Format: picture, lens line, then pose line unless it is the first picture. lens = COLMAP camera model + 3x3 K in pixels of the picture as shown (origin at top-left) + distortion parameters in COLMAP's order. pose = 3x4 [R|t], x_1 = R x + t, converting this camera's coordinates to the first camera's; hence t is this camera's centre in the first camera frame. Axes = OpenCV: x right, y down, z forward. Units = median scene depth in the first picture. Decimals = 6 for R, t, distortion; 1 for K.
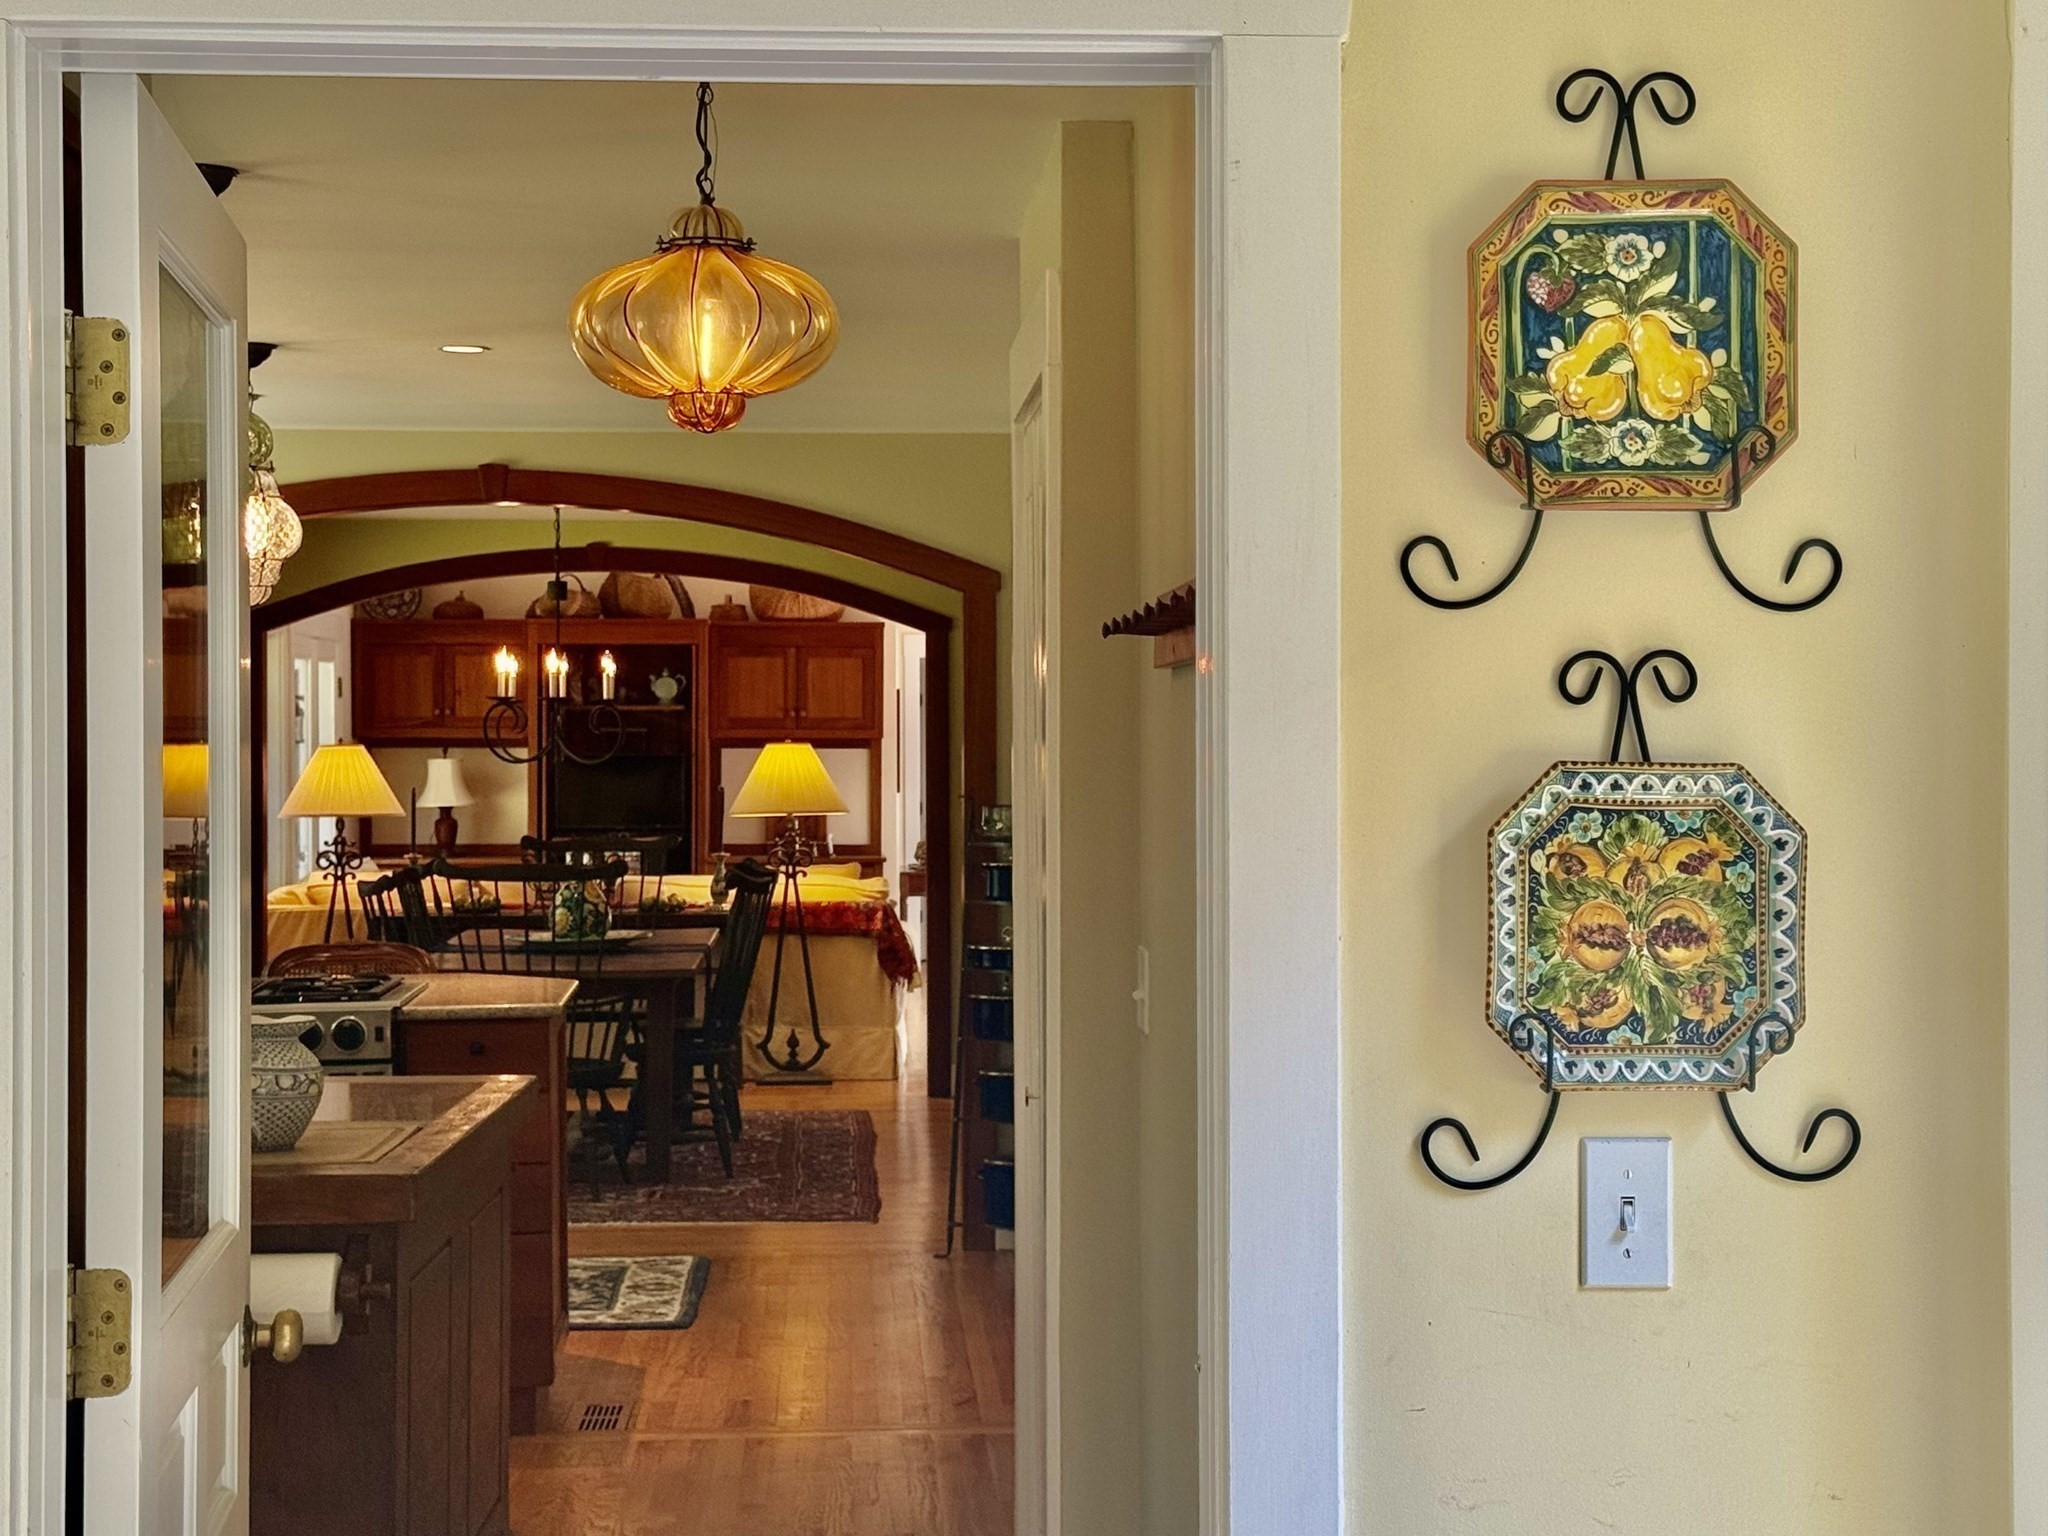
lens RADIAL K [[3454.1, 0, 1024.8], [0, 3454.1, 766.5], [0, 0, 1]] dist [0.098820, 0.000000]
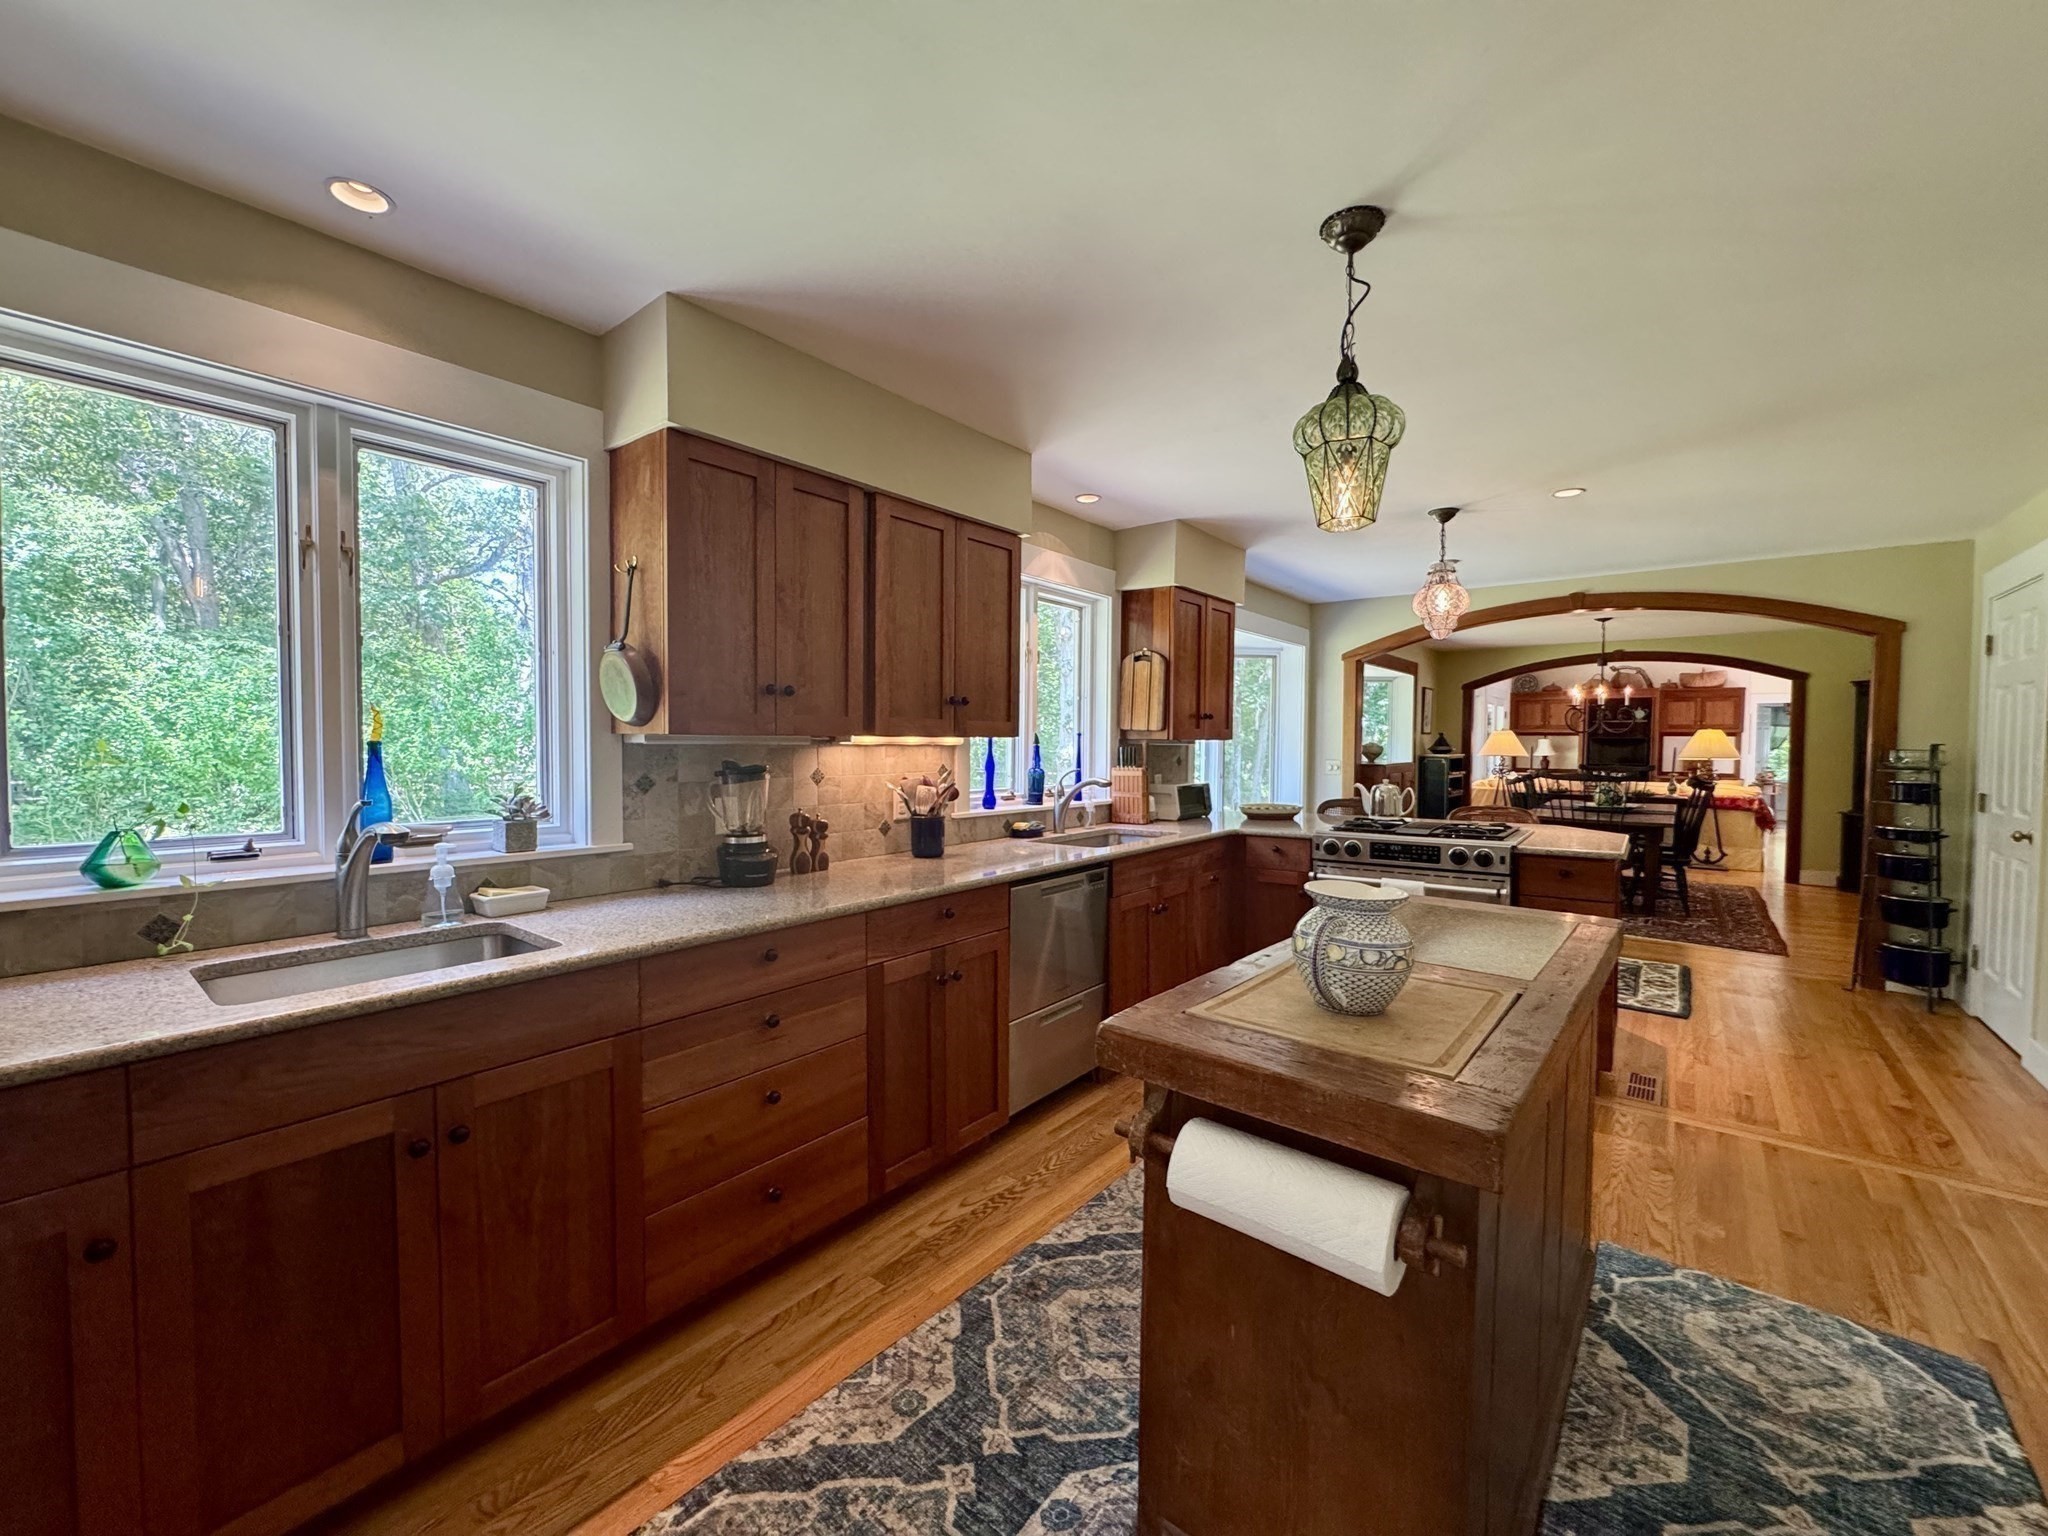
lens RADIAL K [[827.1, 0, 1024.1], [0, 827.1, 767.0], [0, 0, 1]] dist [0.000651, -0.000006]
pose [[0.746973, 0.030544, -0.664152, -0.050524], [-0.014276, 0.999451, 0.029908, 0.011038], [0.664701, -0.012859, 0.746999, 0.295936]]
